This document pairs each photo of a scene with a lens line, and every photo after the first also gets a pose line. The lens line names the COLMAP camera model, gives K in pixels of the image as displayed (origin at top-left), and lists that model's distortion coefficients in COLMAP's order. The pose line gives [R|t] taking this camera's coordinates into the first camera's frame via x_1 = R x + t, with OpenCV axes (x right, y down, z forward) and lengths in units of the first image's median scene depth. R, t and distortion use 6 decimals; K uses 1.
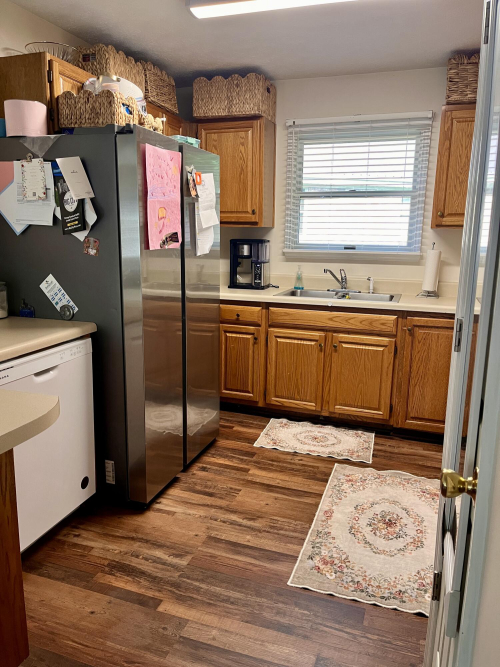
lens RADIAL K [[502.2, 0, 252.0], [0, 502.2, 332.0], [0, 0, 1]] dist [0.074632, -0.099428]
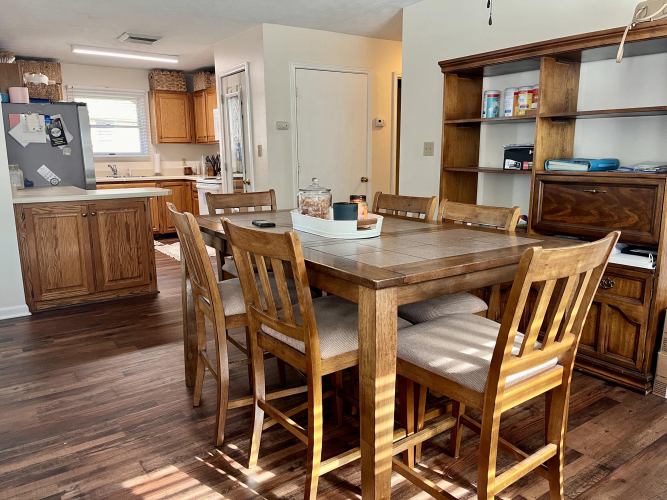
lens RADIAL K [[502.2, 0, 334.1], [0, 502.2, 248.9], [0, 0, 1]] dist [0.074632, -0.099428]
pose [[0.584956, -0.174573, 0.792055, -1.102400], [0.177149, 0.980483, 0.085273, 0.208986], [-0.791483, 0.090431, 0.604465, -0.977225]]
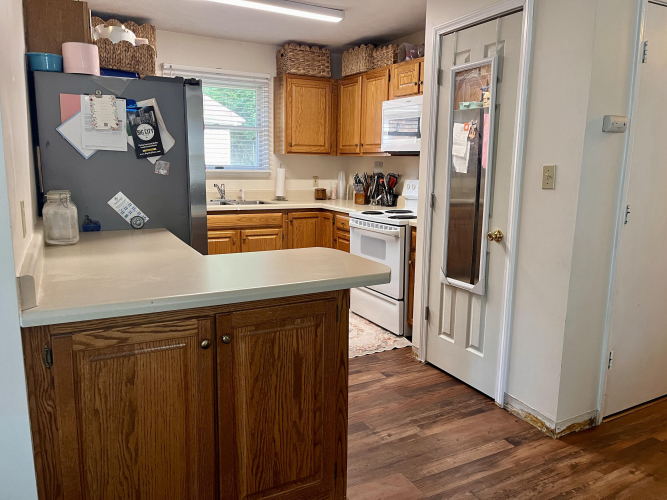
lens RADIAL K [[502.2, 0, 337.3], [0, 502.2, 249.8], [0, 0, 1]] dist [0.074632, -0.099428]
pose [[0.683906, -0.131971, 0.717535, -0.687010], [0.136910, 0.989246, 0.051452, 0.021709], [-0.716609, 0.063050, 0.694620, -0.137678]]
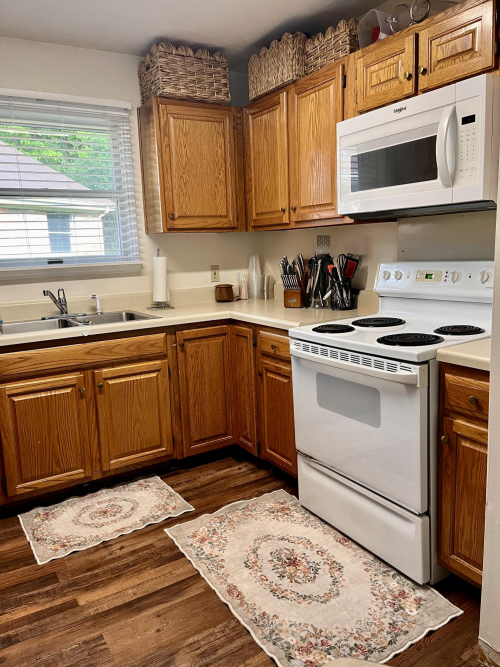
lens RADIAL K [[502.2, 0, 249.0], [0, 502.2, 333.9], [0, 0, 1]] dist [0.074632, -0.099428]
pose [[0.639218, -0.175175, 0.748808, -0.270198], [0.199548, 0.978141, 0.058481, -0.052942], [-0.742685, 0.112042, 0.660201, 0.331637]]
